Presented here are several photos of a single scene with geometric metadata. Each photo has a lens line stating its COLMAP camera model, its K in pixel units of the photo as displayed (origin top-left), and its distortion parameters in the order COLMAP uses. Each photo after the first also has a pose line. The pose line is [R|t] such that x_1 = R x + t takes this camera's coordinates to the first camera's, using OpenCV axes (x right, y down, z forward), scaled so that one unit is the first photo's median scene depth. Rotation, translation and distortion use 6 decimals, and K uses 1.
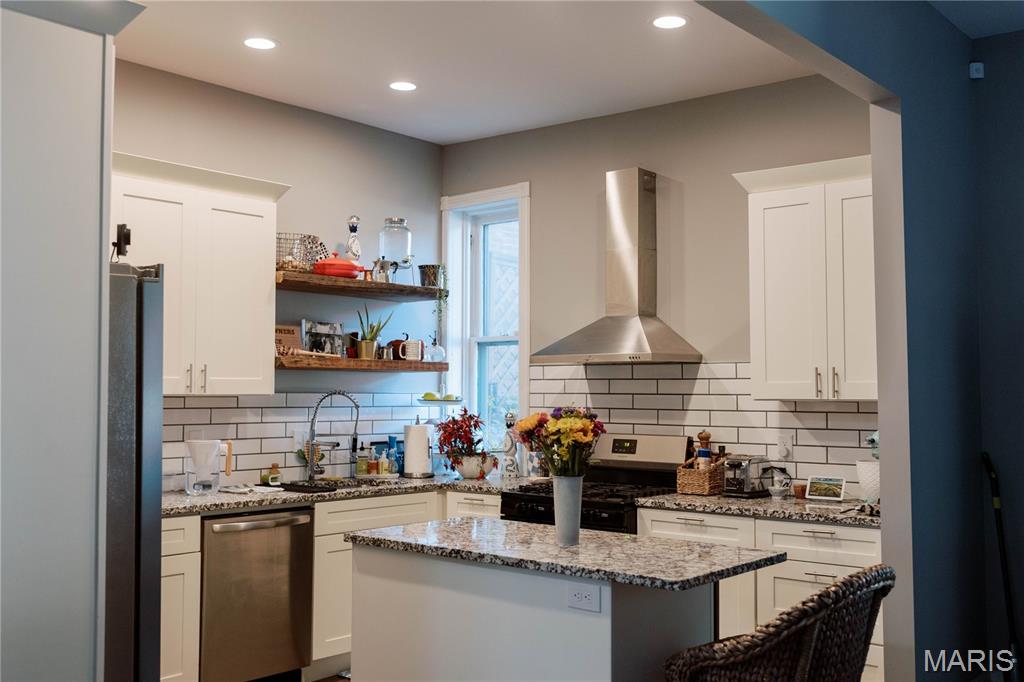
lens RADIAL K [[992.0, 0, 517.0], [0, 992.0, 349.3], [0, 0, 1]] dist [0.021249, -0.008046]
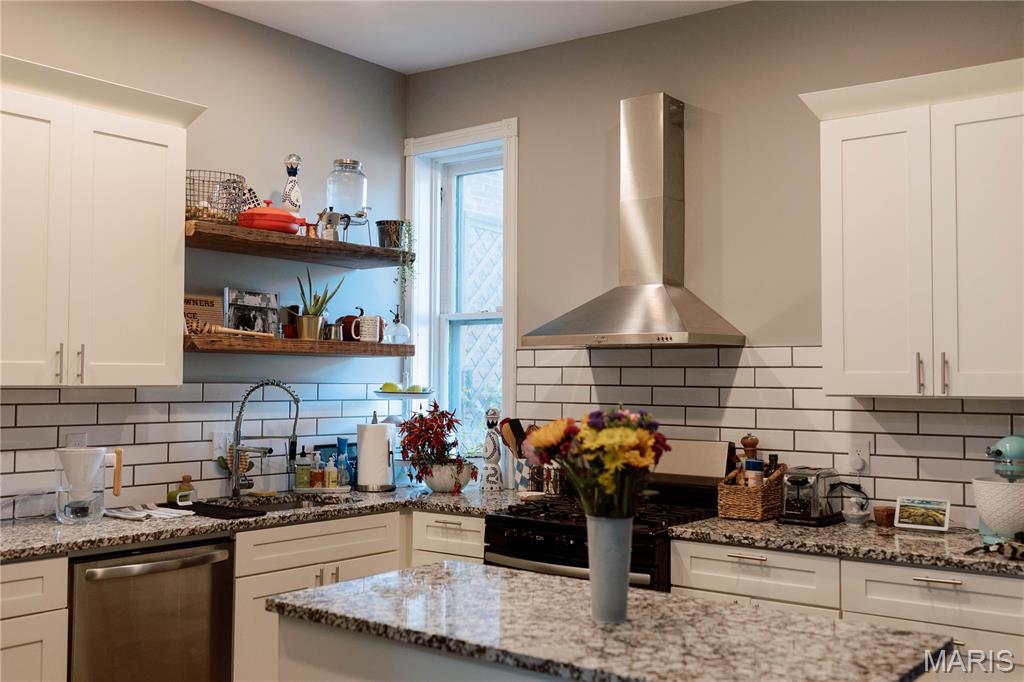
lens RADIAL K [[992.0, 0, 517.0], [0, 992.0, 349.3], [0, 0, 1]] dist [0.021249, -0.008046]
pose [[0.998916, 0.005231, 0.046246, -0.026102], [-0.005868, 0.999890, 0.013657, 0.006107], [-0.046169, -0.013913, 0.998837, 0.226624]]
